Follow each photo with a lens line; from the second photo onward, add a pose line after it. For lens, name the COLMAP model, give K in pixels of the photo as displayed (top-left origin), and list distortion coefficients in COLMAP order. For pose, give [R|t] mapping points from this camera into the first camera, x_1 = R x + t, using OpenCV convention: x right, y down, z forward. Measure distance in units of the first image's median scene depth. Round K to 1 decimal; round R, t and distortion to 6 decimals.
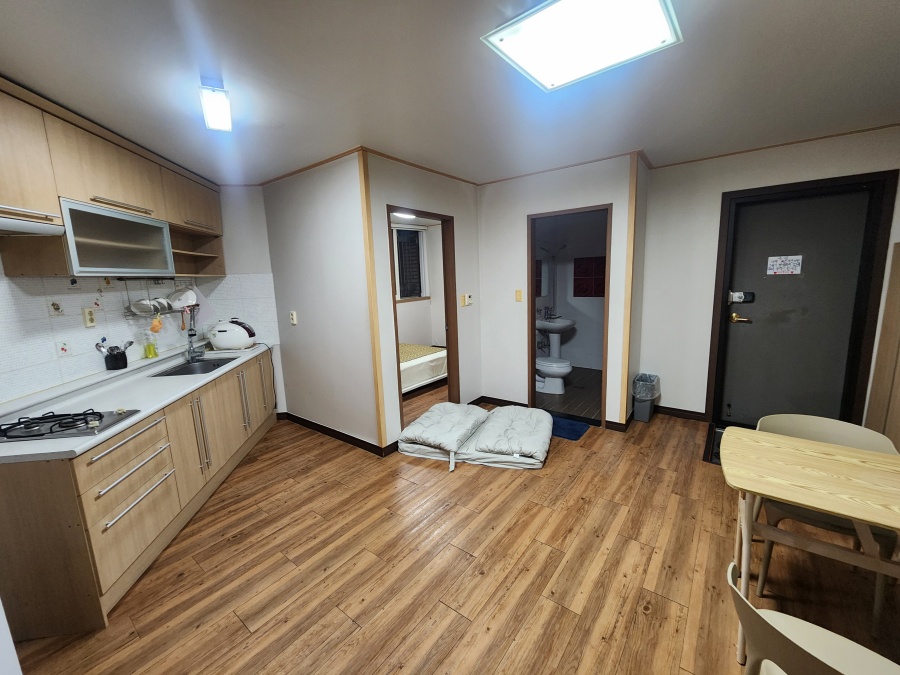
lens RADIAL K [[370.7, 0, 445.0], [0, 370.7, 338.0], [0, 0, 1]] dist [-0.000281, 0.000147]
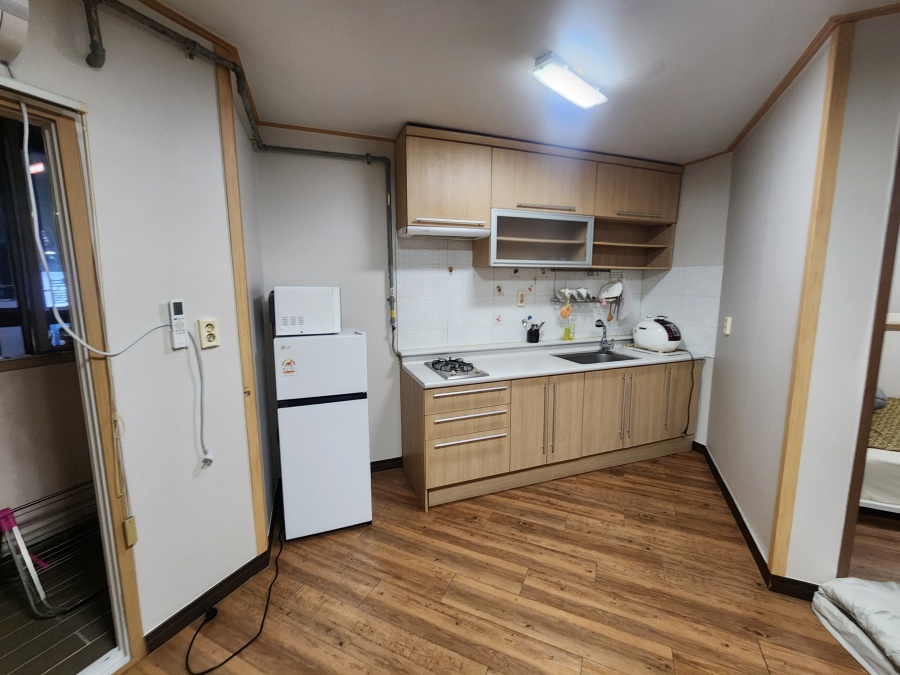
lens RADIAL K [[370.7, 0, 448.7], [0, 370.7, 334.0], [0, 0, 1]] dist [-0.000281, 0.000147]
pose [[0.234367, 0.167451, -0.957618, 0.232061], [-0.169639, 0.976985, 0.129320, -0.056231], [0.957233, 0.132141, 0.257379, 0.411623]]
